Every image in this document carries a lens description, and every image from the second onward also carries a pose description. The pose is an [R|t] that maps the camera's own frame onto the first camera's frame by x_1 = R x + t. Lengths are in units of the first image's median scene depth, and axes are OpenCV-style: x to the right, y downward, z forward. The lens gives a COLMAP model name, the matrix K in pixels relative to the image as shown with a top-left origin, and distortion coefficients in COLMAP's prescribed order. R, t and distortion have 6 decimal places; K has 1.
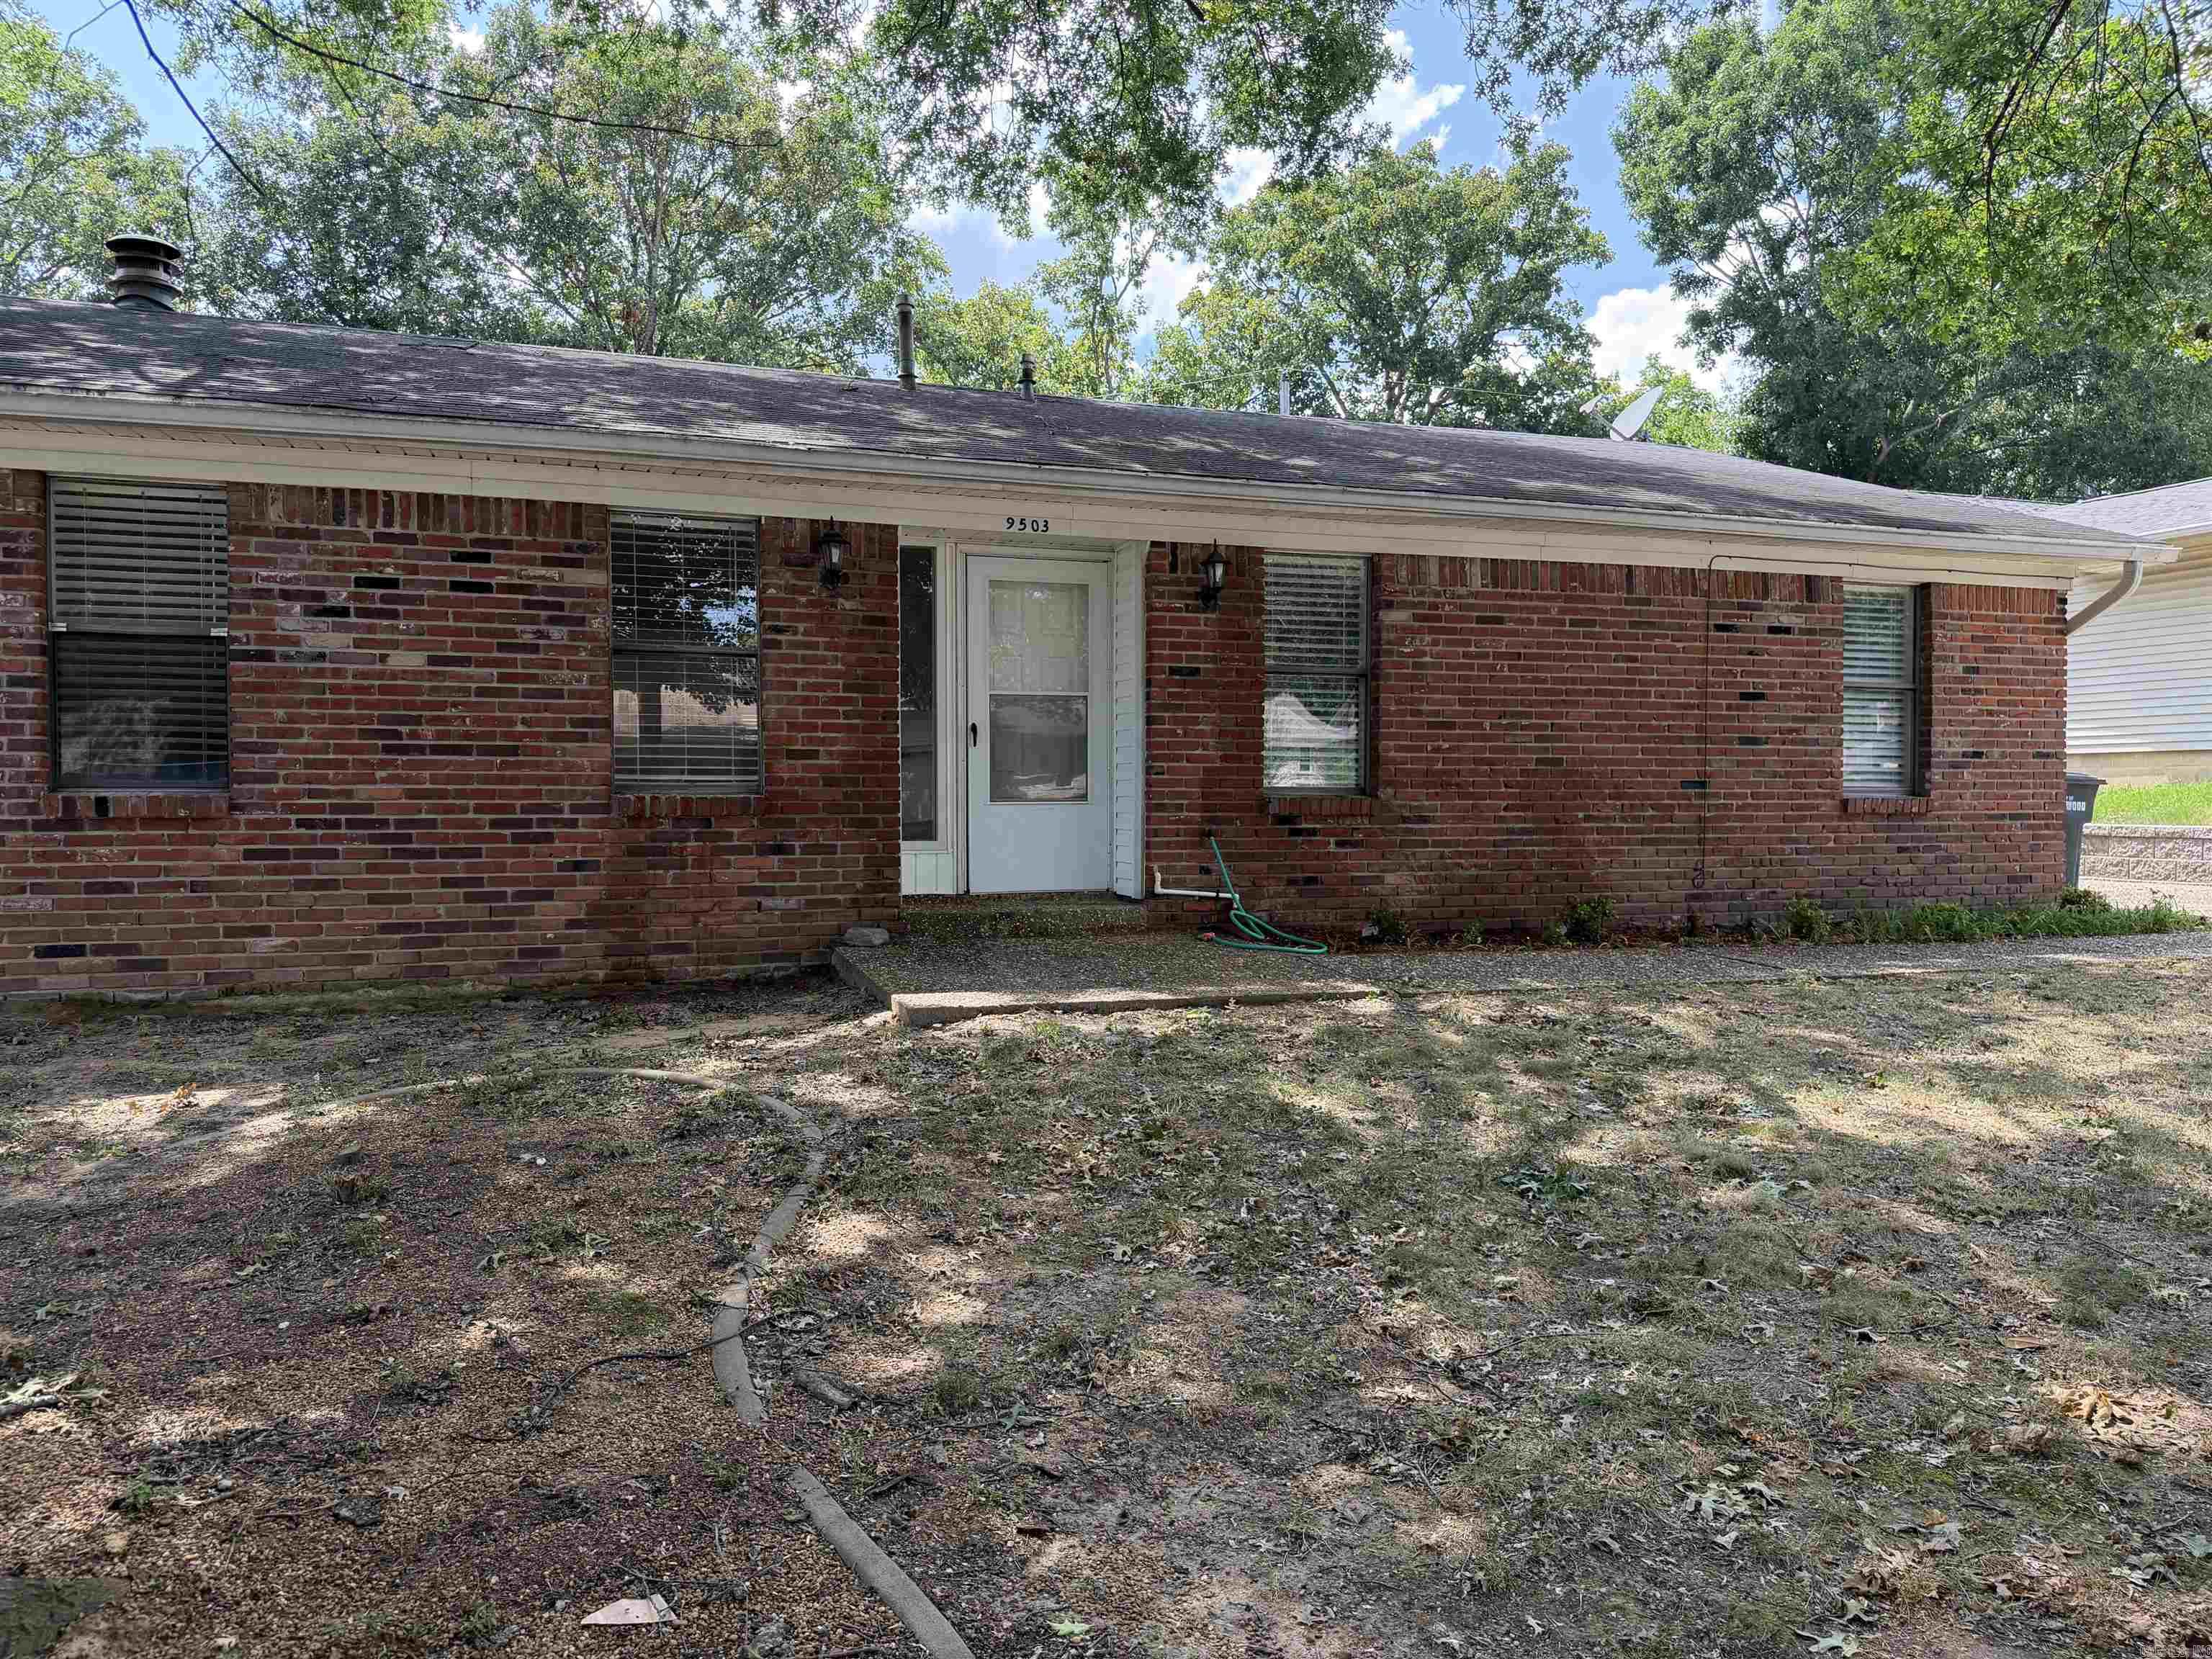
lens RADIAL K [[1569.9, 0, 1113.6], [0, 1569.9, 829.9], [0, 0, 1]] dist [0.160814, -0.323880]
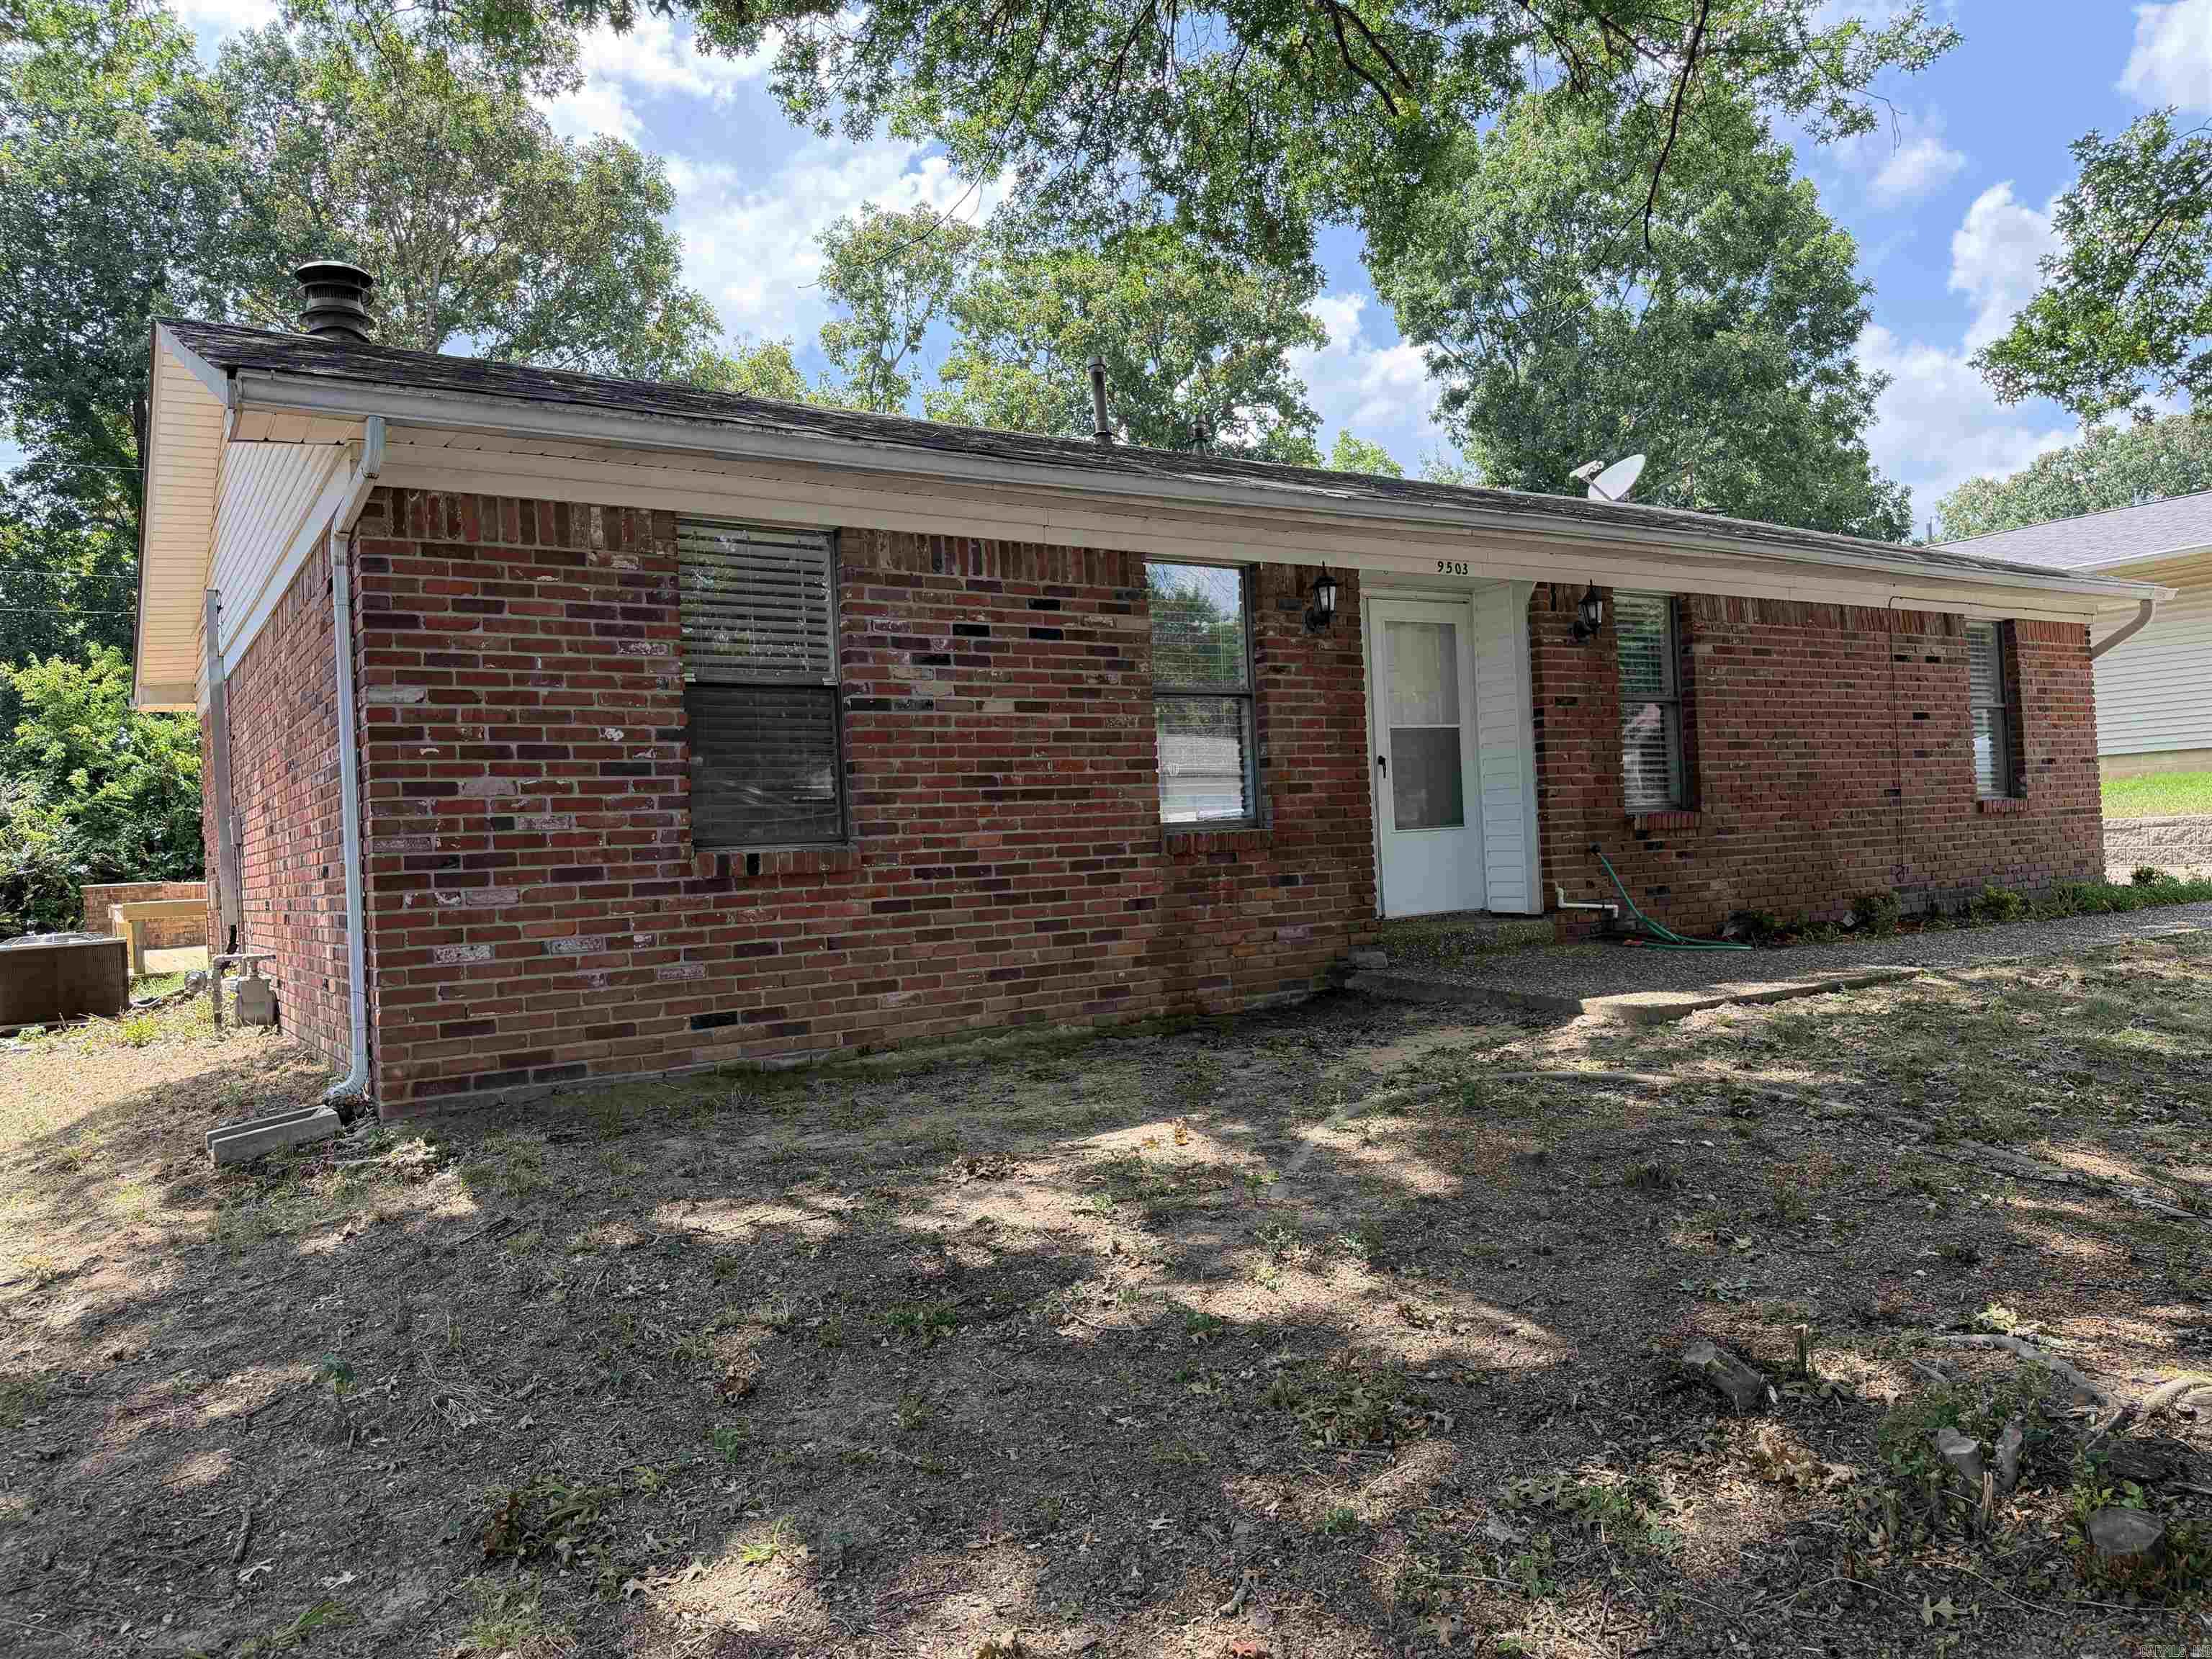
lens RADIAL K [[1559.9, 0, 1094.1], [0, 1559.9, 839.4], [0, 0, 1]] dist [0.085948, -0.140659]
pose [[0.968902, -0.045030, 0.243315, -0.618786], [0.052525, 0.998321, -0.024400, 0.003903], [-0.241808, 0.036421, 0.969640, 0.038475]]
